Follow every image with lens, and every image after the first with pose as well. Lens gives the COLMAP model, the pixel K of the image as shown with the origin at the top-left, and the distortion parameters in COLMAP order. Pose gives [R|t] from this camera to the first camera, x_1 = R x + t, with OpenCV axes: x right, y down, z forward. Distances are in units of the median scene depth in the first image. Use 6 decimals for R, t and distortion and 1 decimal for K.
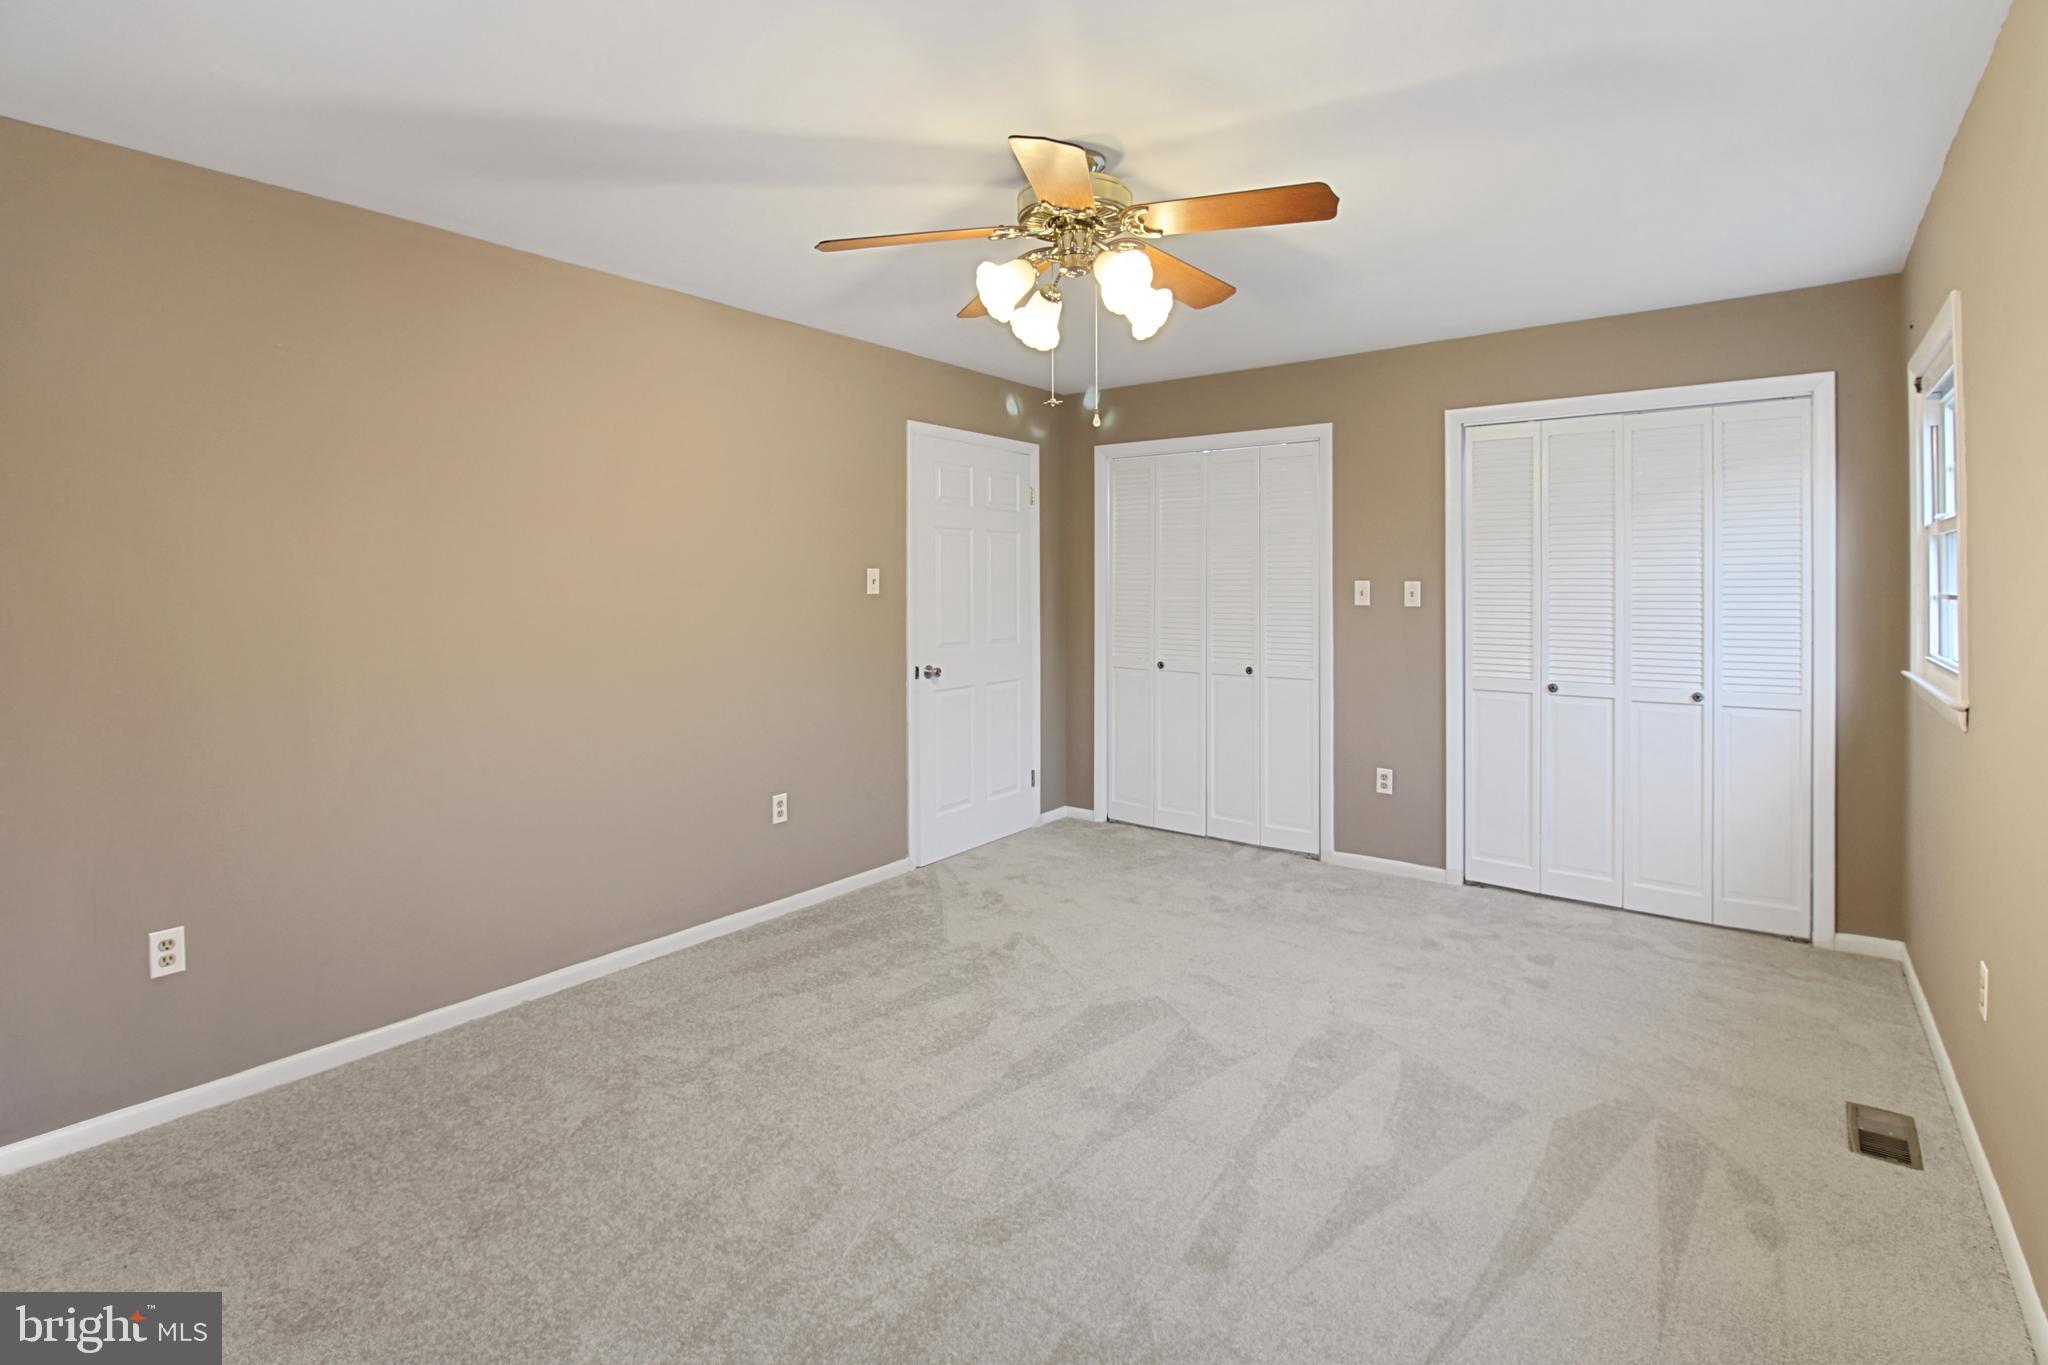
lens RADIAL K [[953.0, 0, 1028.9], [0, 953.0, 592.7], [0, 0, 1]] dist [-0.003464, -0.000262]
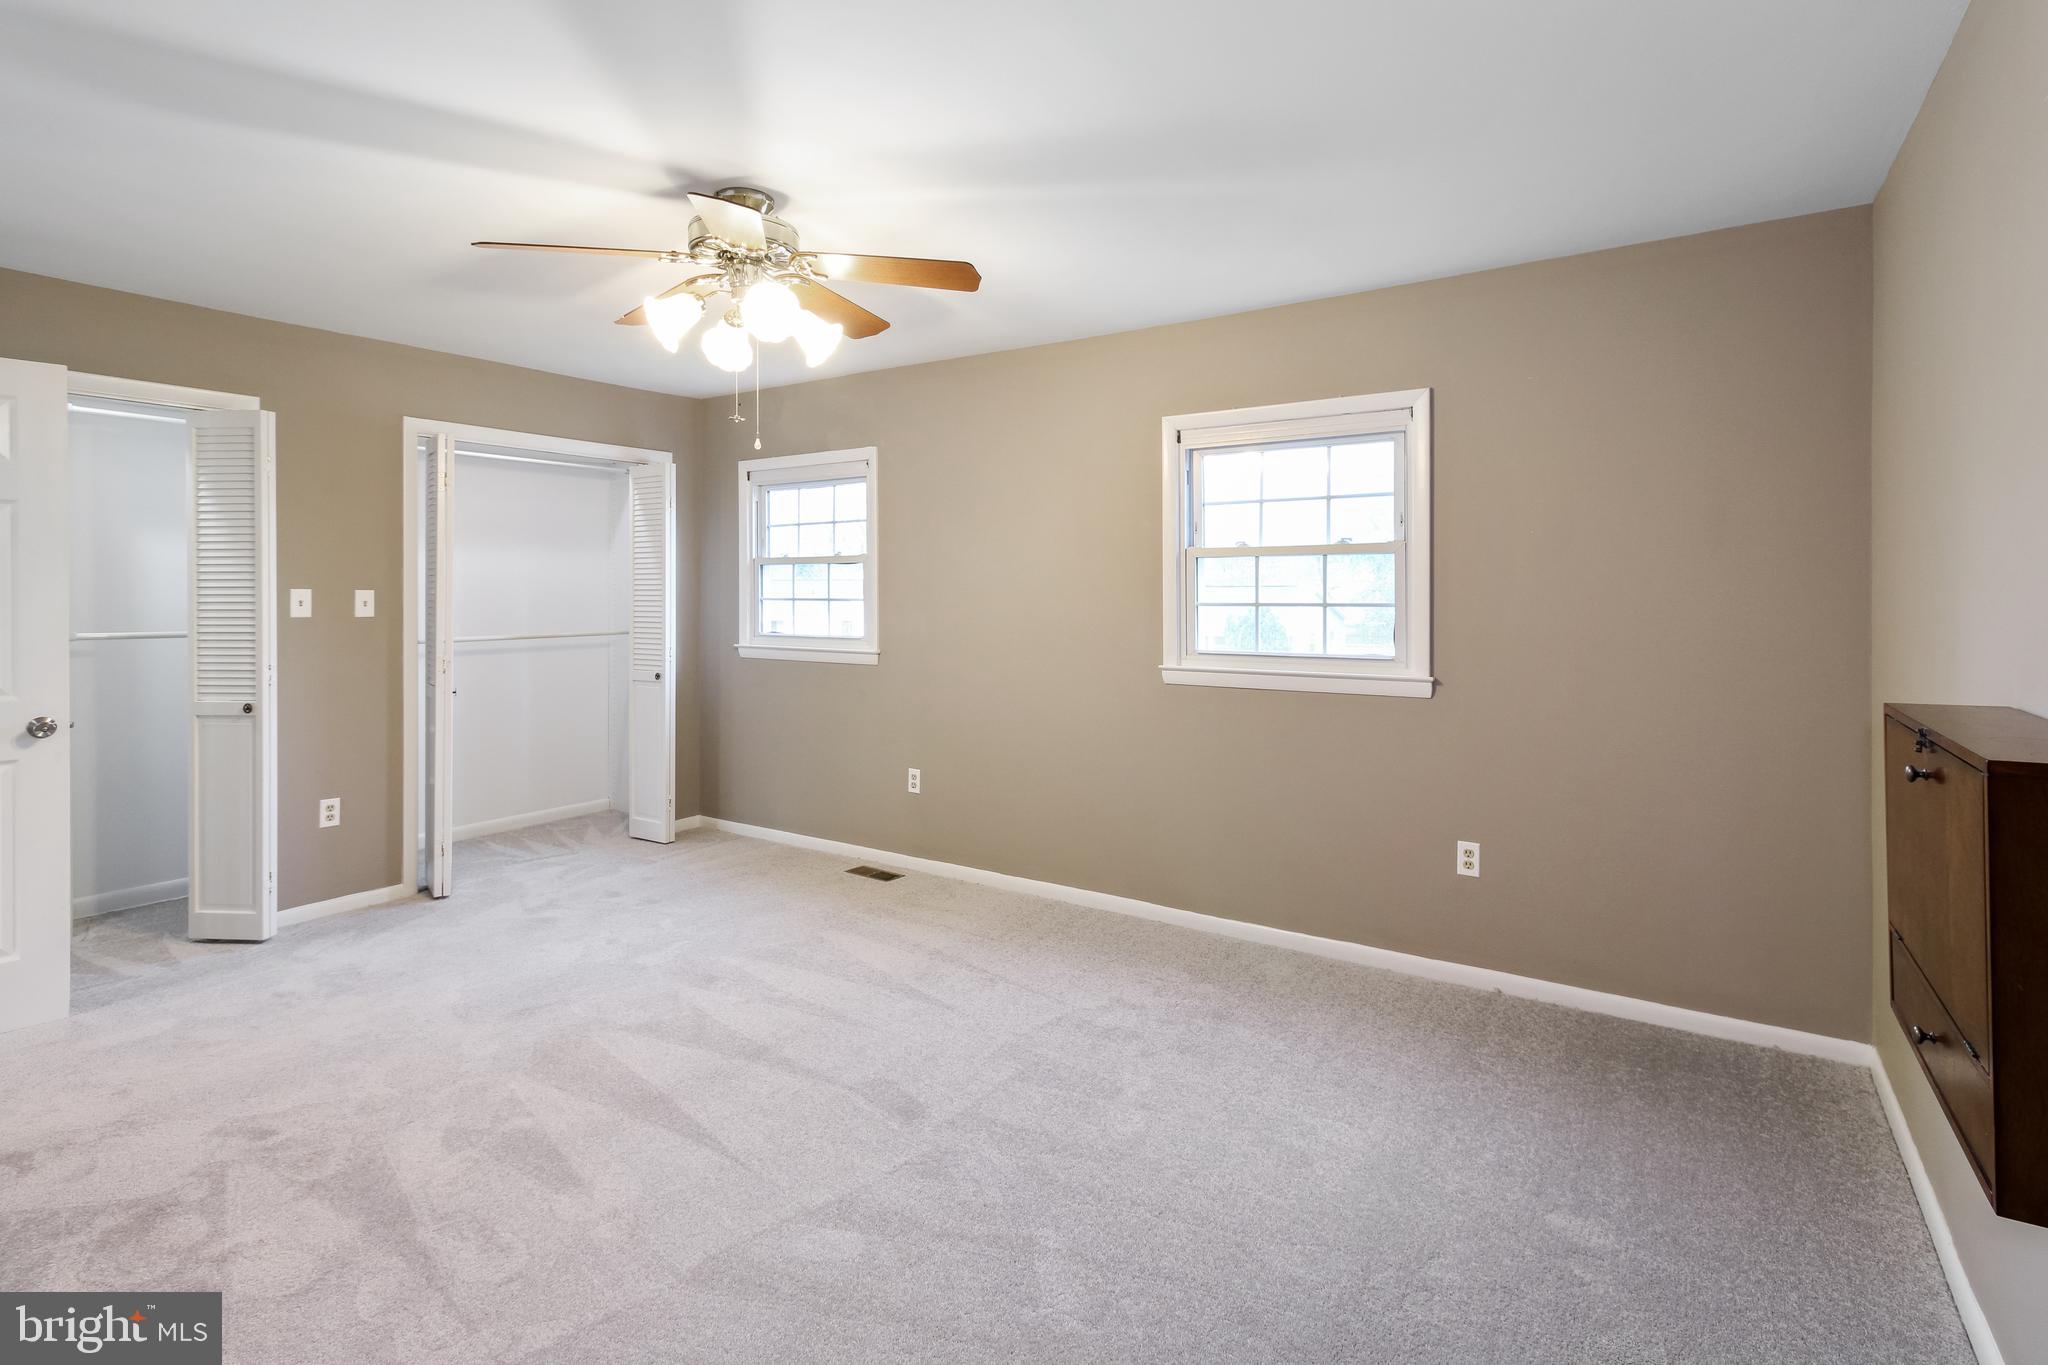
lens RADIAL K [[953.0, 0, 1025.6], [0, 953.0, 599.8], [0, 0, 1]] dist [-0.003464, -0.000262]
pose [[-0.062475, 0.000448, 0.998046, -0.687355], [0.005652, 0.999984, -0.000095, 0.001652], [-0.998031, 0.005635, -0.062476, 0.492362]]
